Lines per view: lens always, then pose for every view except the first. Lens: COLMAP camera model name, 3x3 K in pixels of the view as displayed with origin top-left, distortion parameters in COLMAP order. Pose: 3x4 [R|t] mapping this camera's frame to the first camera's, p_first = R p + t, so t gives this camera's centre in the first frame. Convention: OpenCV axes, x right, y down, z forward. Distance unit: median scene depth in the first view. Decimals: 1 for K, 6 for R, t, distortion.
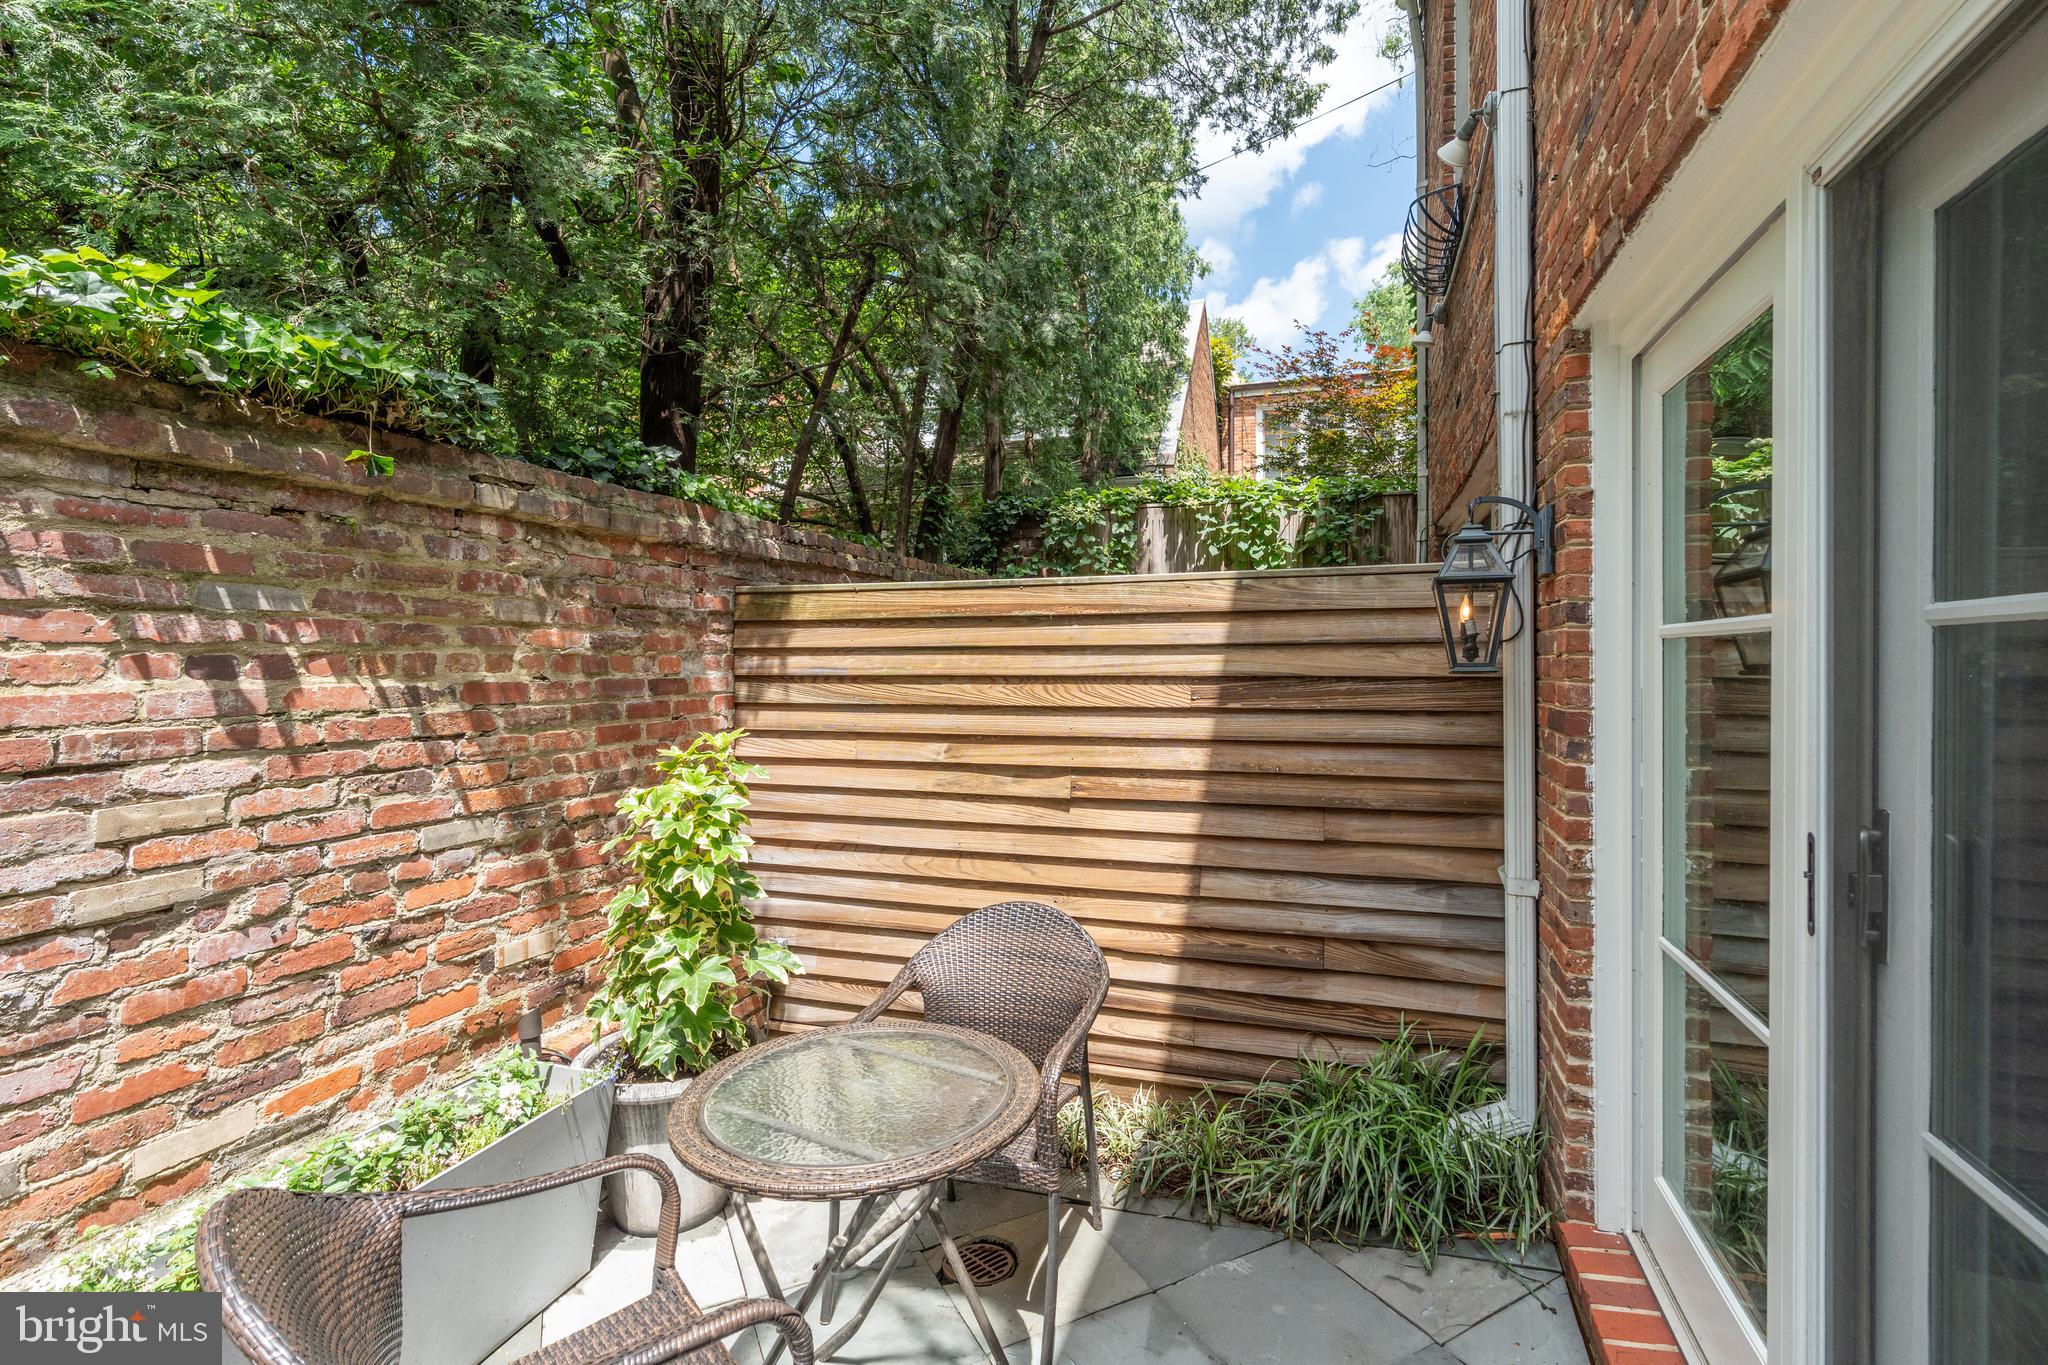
lens RADIAL K [[937.4, 0, 1042.7], [0, 937.4, 664.2], [0, 0, 1]] dist [-0.000176, 0.000204]
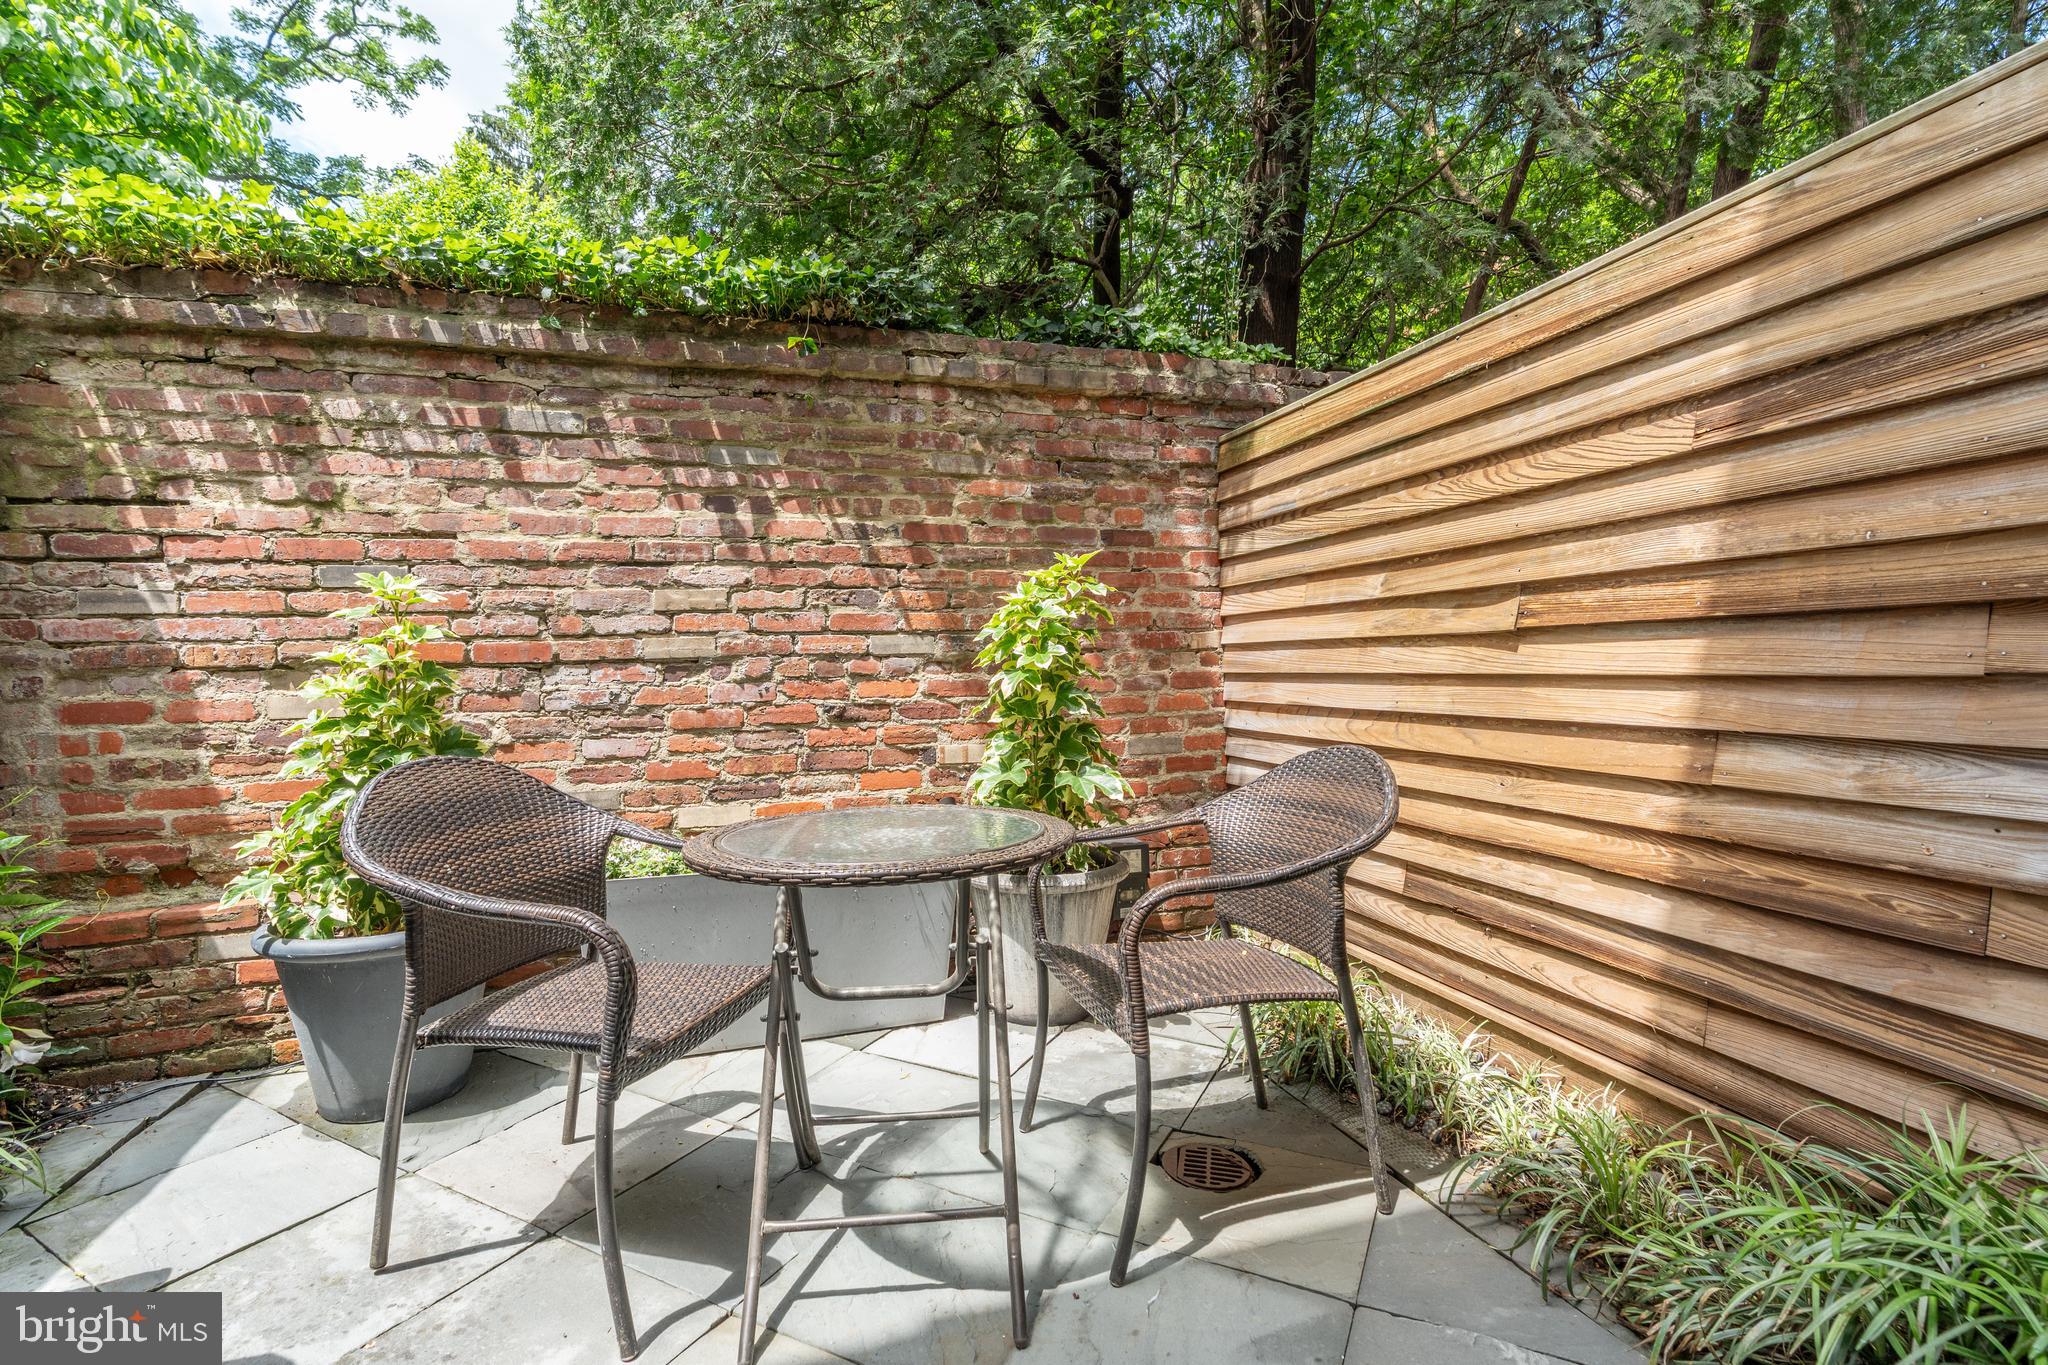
lens RADIAL K [[919.4, 0, 1007.3], [0, 919.4, 680.9], [0, 0, 1]] dist [-0.010449, 0.004723]
pose [[0.580643, 0.011931, -0.814071, 0.431805], [0.014241, 0.999591, 0.024807, 0.193880], [0.814034, -0.025997, 0.580236, 0.395845]]
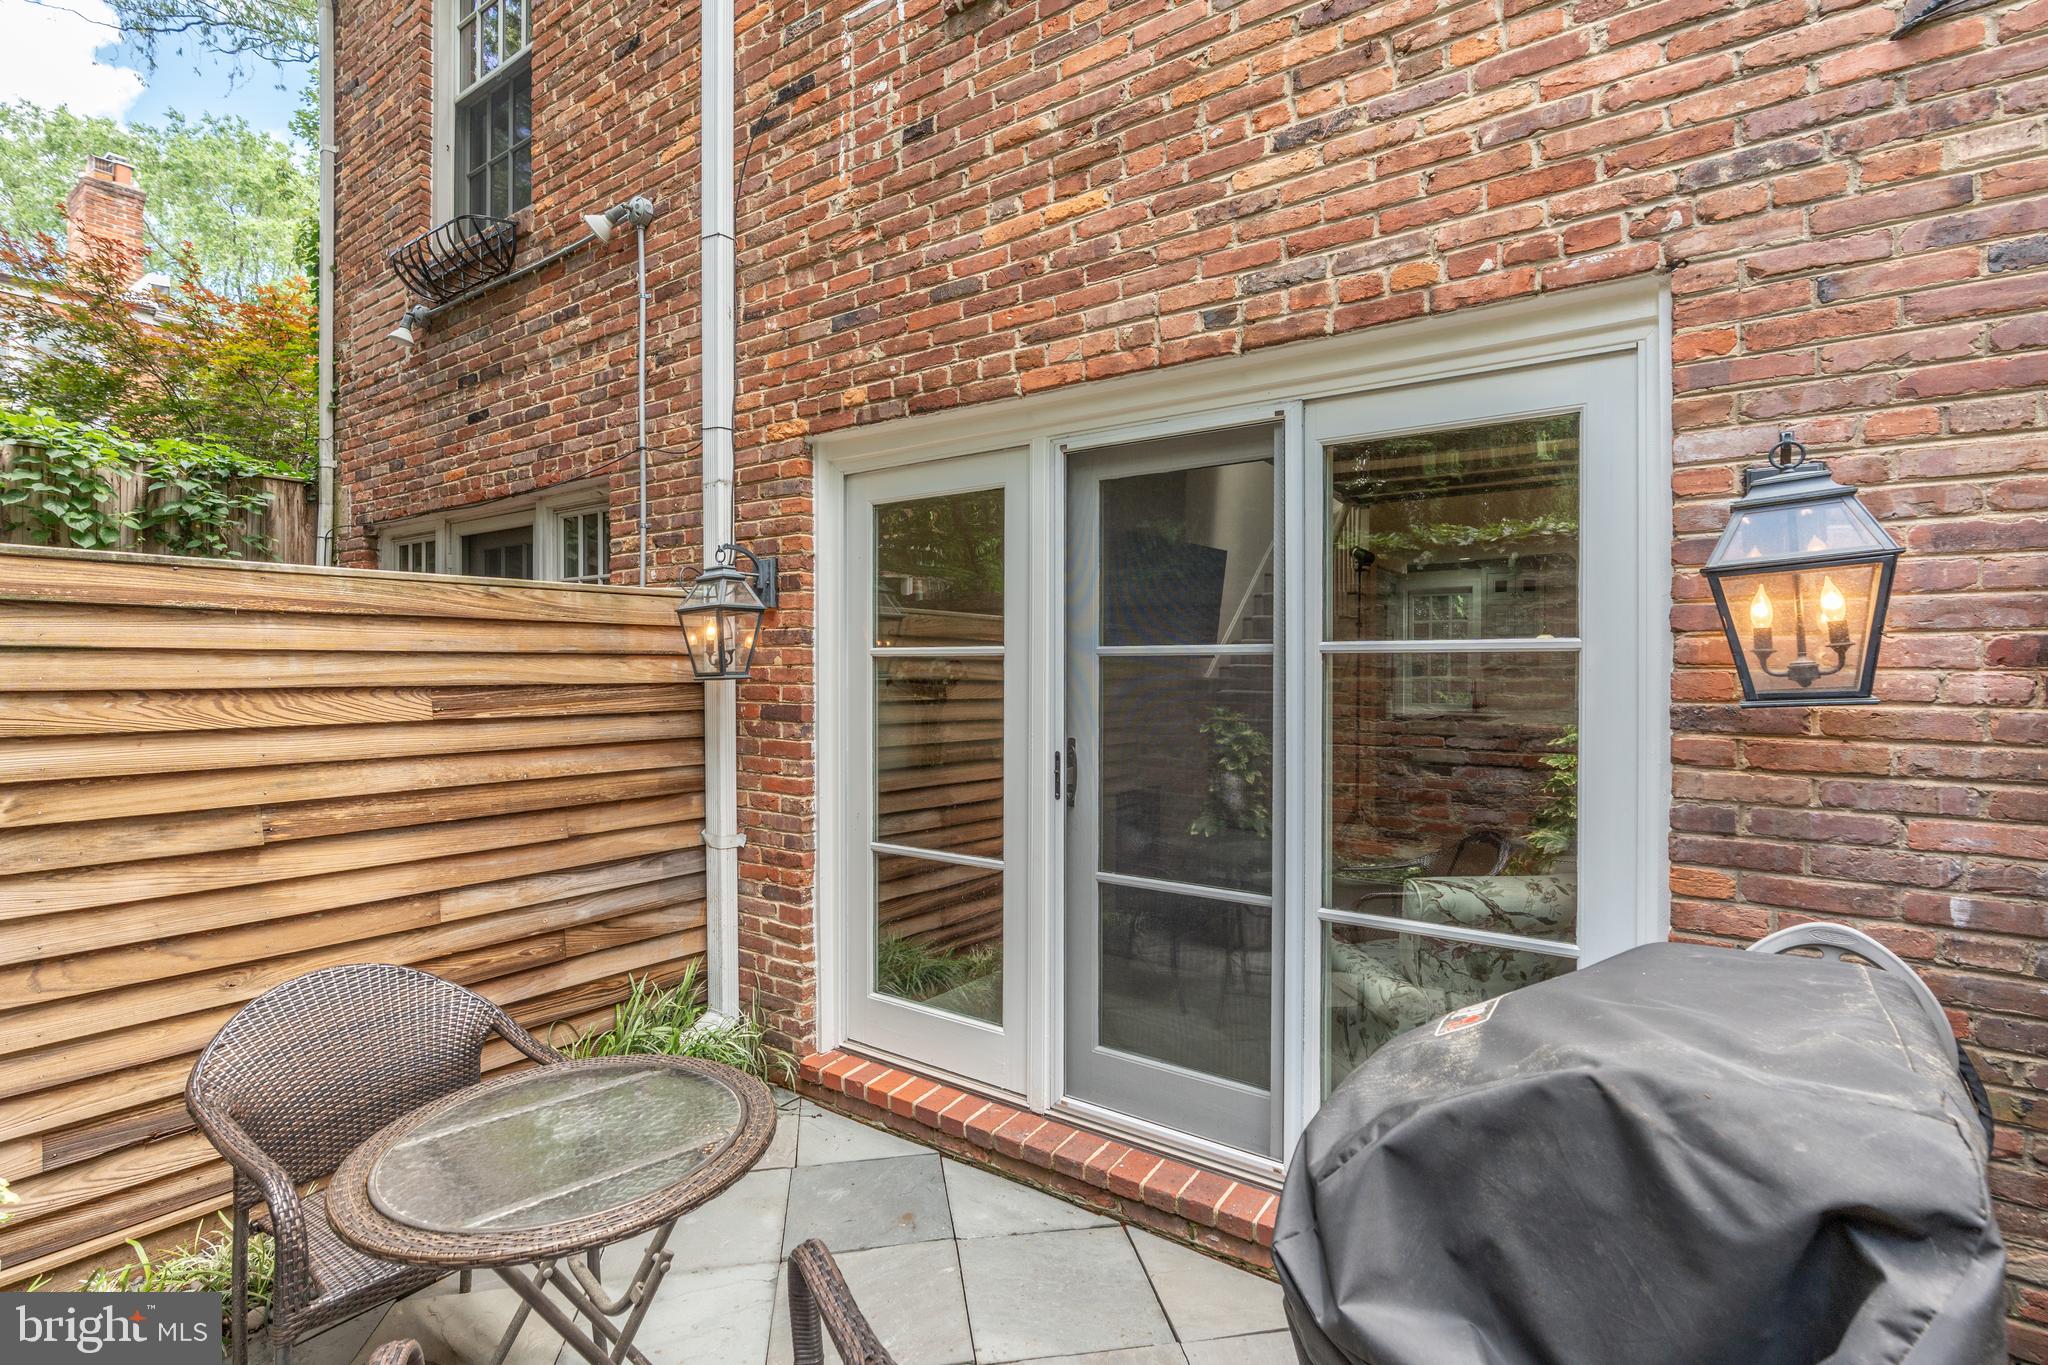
lens RADIAL K [[946.1, 0, 978.9], [0, 946.1, 675.8], [0, 0, 1]] dist [-0.000718, 0.000143]
pose [[0.352202, -0.002230, 0.935921, -0.608857], [-0.000443, 0.999997, 0.002550, 0.000460], [-0.935924, -0.001313, 0.352200, 0.202181]]
